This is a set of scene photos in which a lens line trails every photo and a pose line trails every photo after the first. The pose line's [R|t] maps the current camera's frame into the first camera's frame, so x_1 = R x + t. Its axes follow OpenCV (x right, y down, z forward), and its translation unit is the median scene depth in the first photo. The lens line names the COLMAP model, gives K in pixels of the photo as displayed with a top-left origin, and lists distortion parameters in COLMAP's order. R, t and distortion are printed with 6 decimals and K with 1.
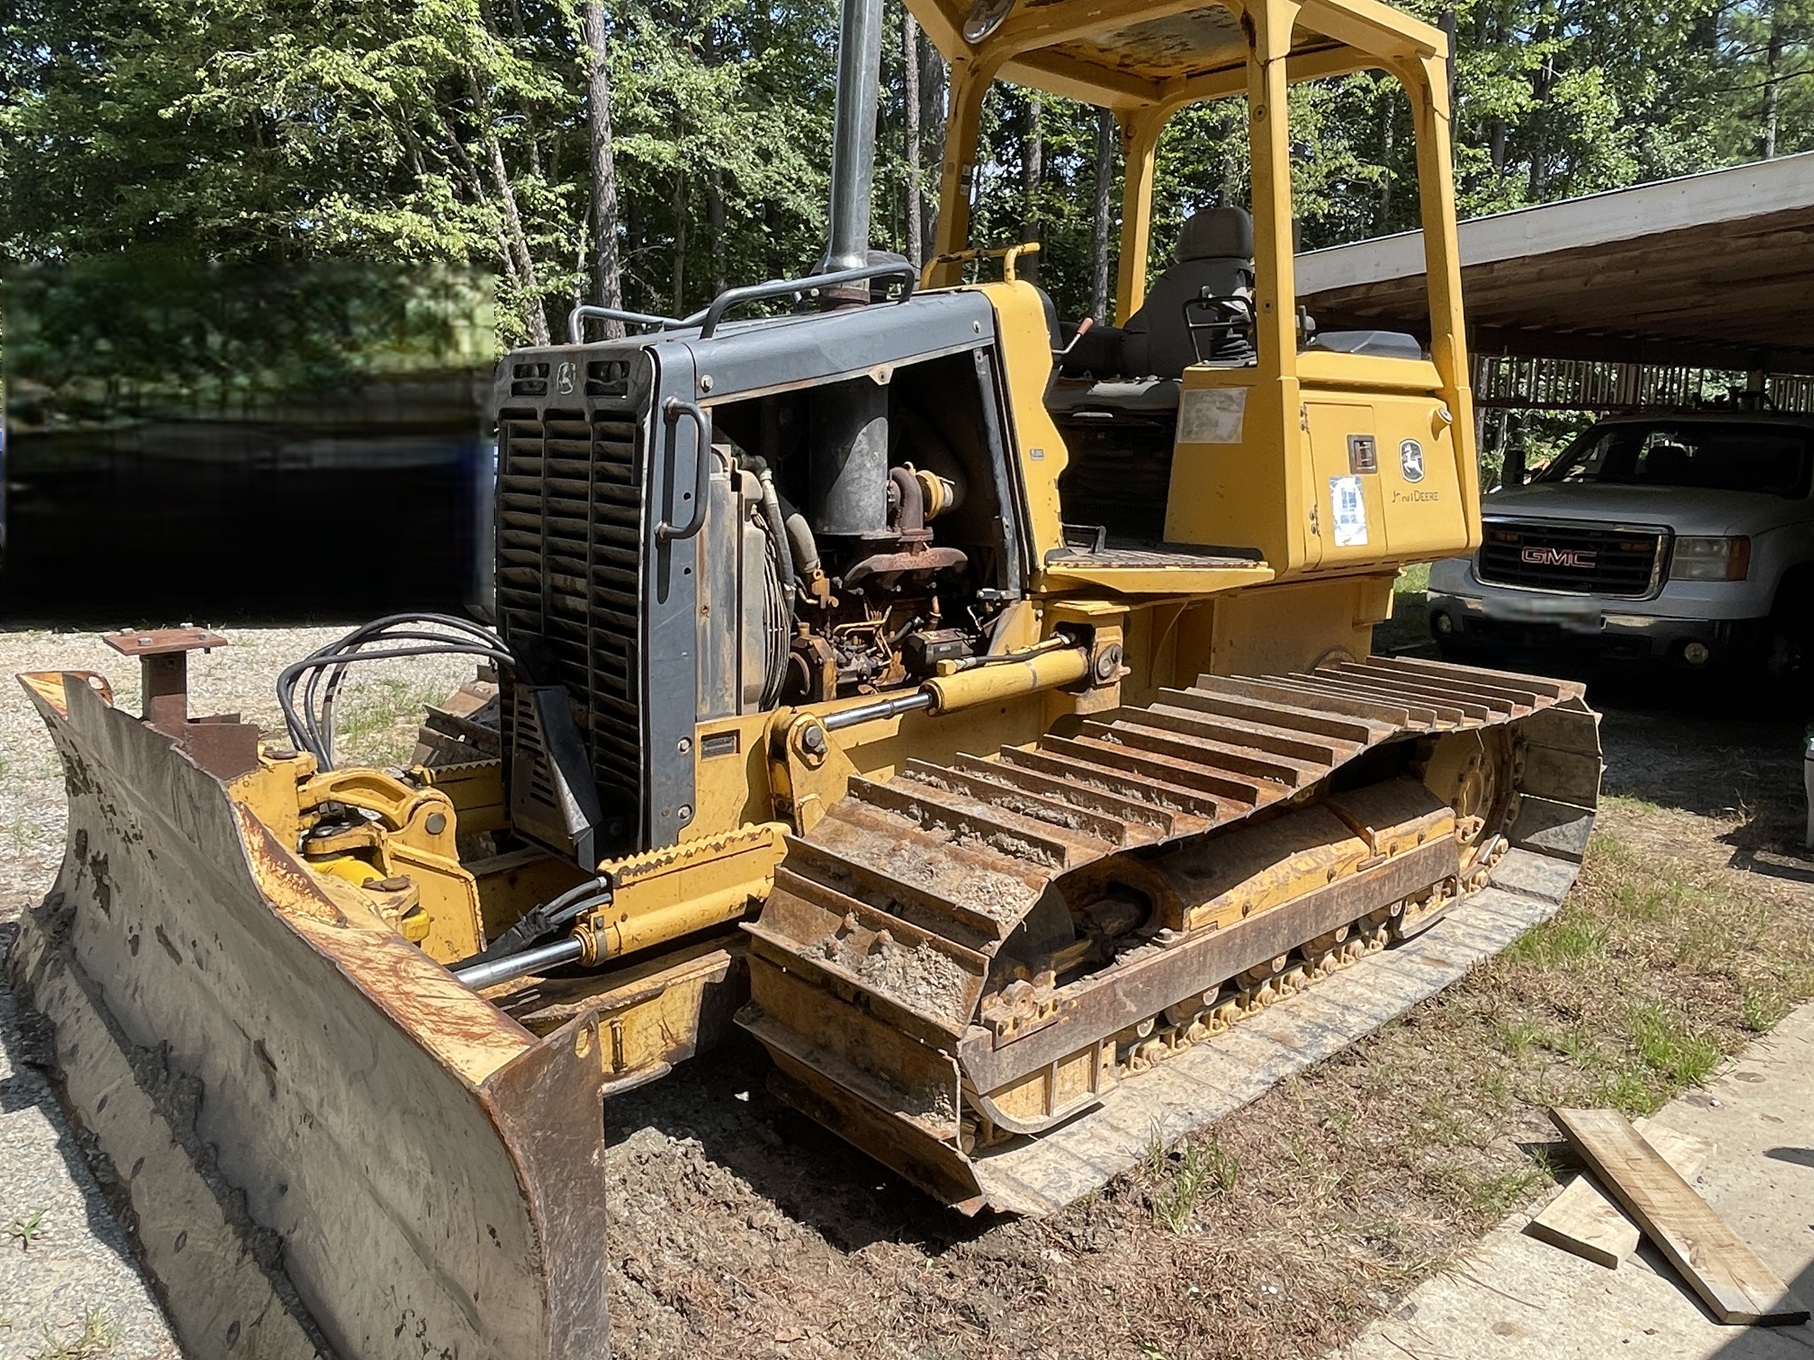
lens RADIAL K [[1305.2, 0, 905.5], [0, 1305.2, 672.8], [0, 0, 1]] dist [0.005076, -0.004711]
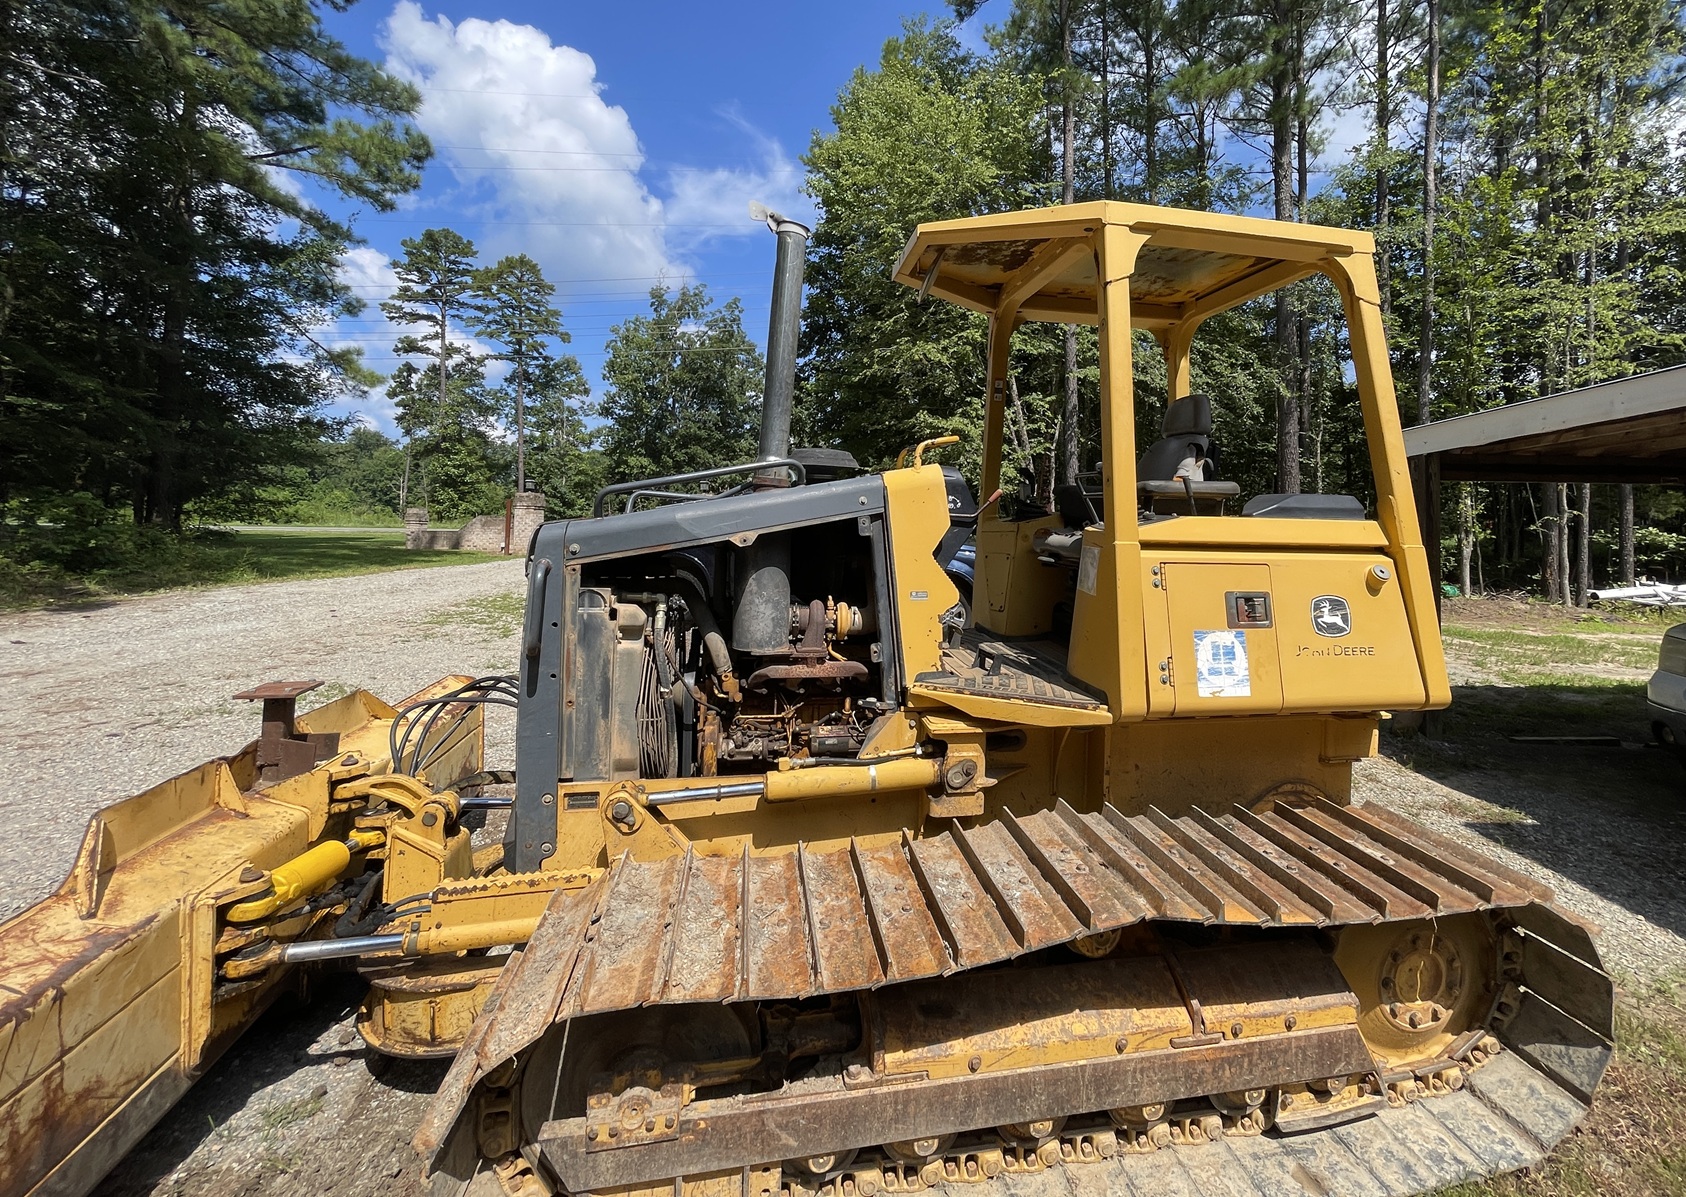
lens RADIAL K [[729.6, 0, 909.5], [0, 729.6, 518.5], [0, 0, 1]] dist [0.000492, -0.000109]
pose [[0.859509, 0.011663, -0.510987, 0.551715], [-0.107149, 0.981636, -0.157826, -0.154840], [0.499763, 0.190405, 0.844975, 0.454583]]
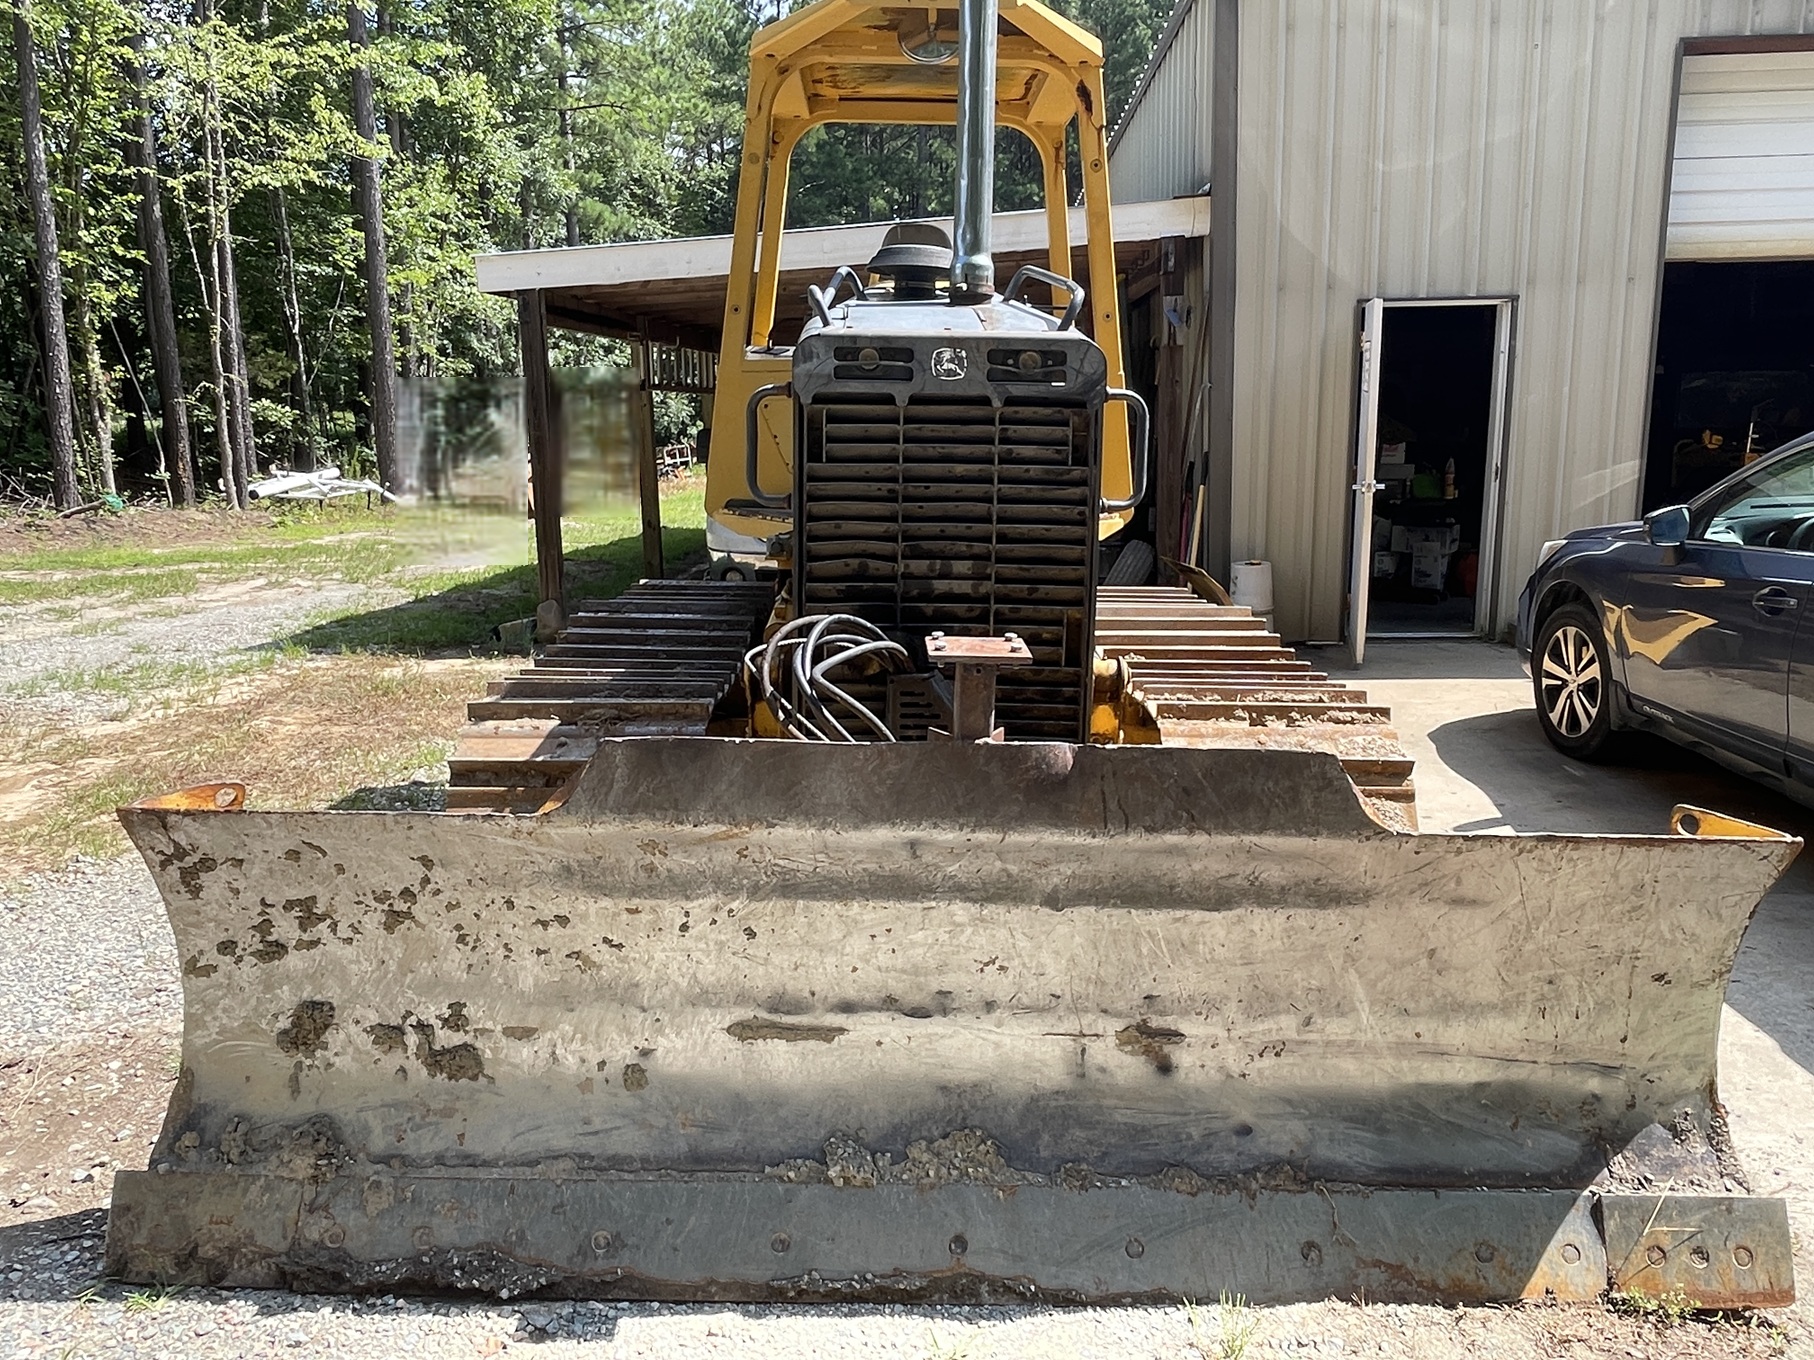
lens RADIAL K [[1305.2, 0, 905.5], [0, 1305.2, 672.8], [0, 0, 1]] dist [0.005076, -0.004711]
pose [[0.672697, -0.151731, 0.724194, -1.054989], [0.140822, 0.987113, 0.076009, -0.071500], [-0.726394, 0.050852, 0.685395, 0.345746]]
